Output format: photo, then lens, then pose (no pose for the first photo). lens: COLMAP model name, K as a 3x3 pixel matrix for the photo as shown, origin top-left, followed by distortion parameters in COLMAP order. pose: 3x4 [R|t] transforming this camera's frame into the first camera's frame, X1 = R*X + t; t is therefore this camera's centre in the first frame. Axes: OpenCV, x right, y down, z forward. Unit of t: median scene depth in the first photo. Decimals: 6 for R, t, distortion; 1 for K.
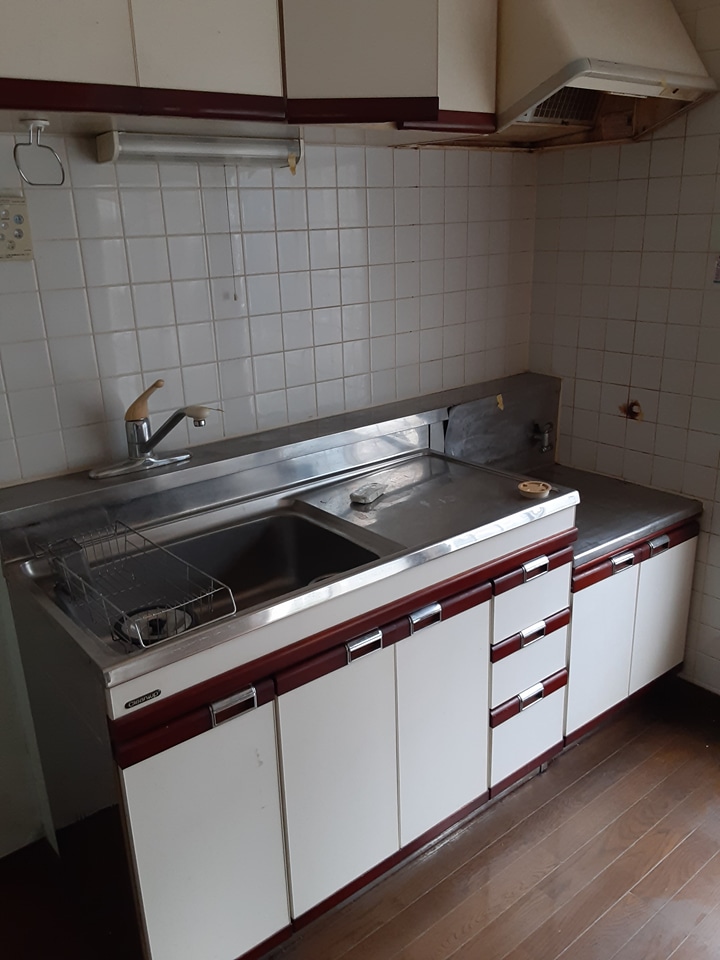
lens RADIAL K [[773.8, 0, 338.5], [0, 773.8, 482.7], [0, 0, 1]] dist [0.085356, -0.116048]
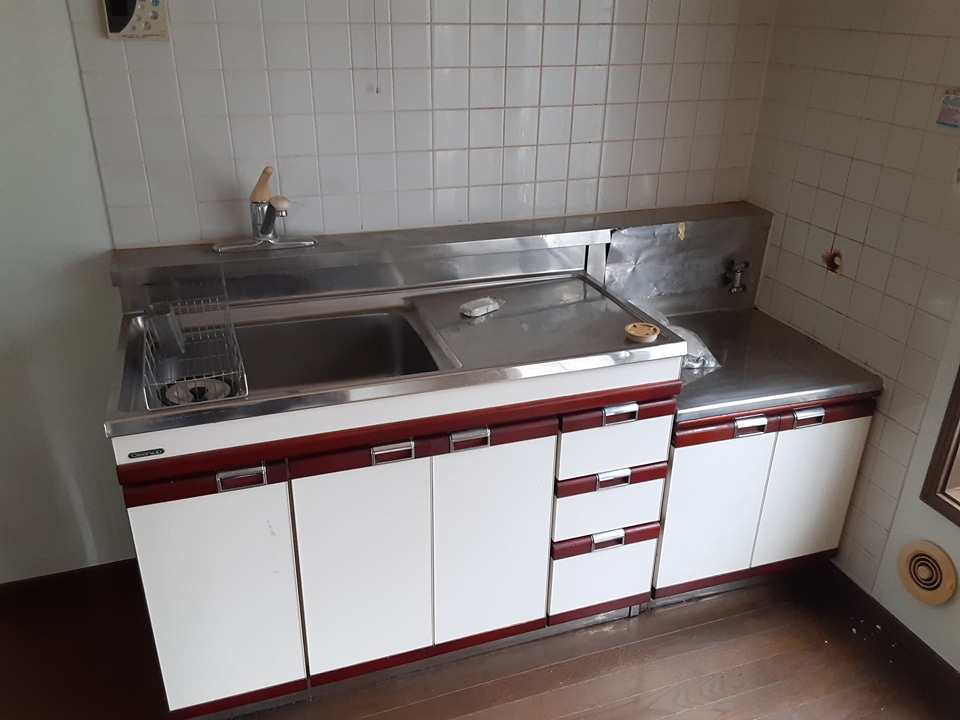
lens RADIAL K [[773.8, 0, 483.4], [0, 773.8, 360.5], [0, 0, 1]] dist [0.085356, -0.116048]
pose [[0.941969, 0.186028, -0.279441, 0.327761], [-0.151562, 0.978419, 0.140445, -0.058035], [0.299537, -0.089942, 0.949836, 0.051586]]
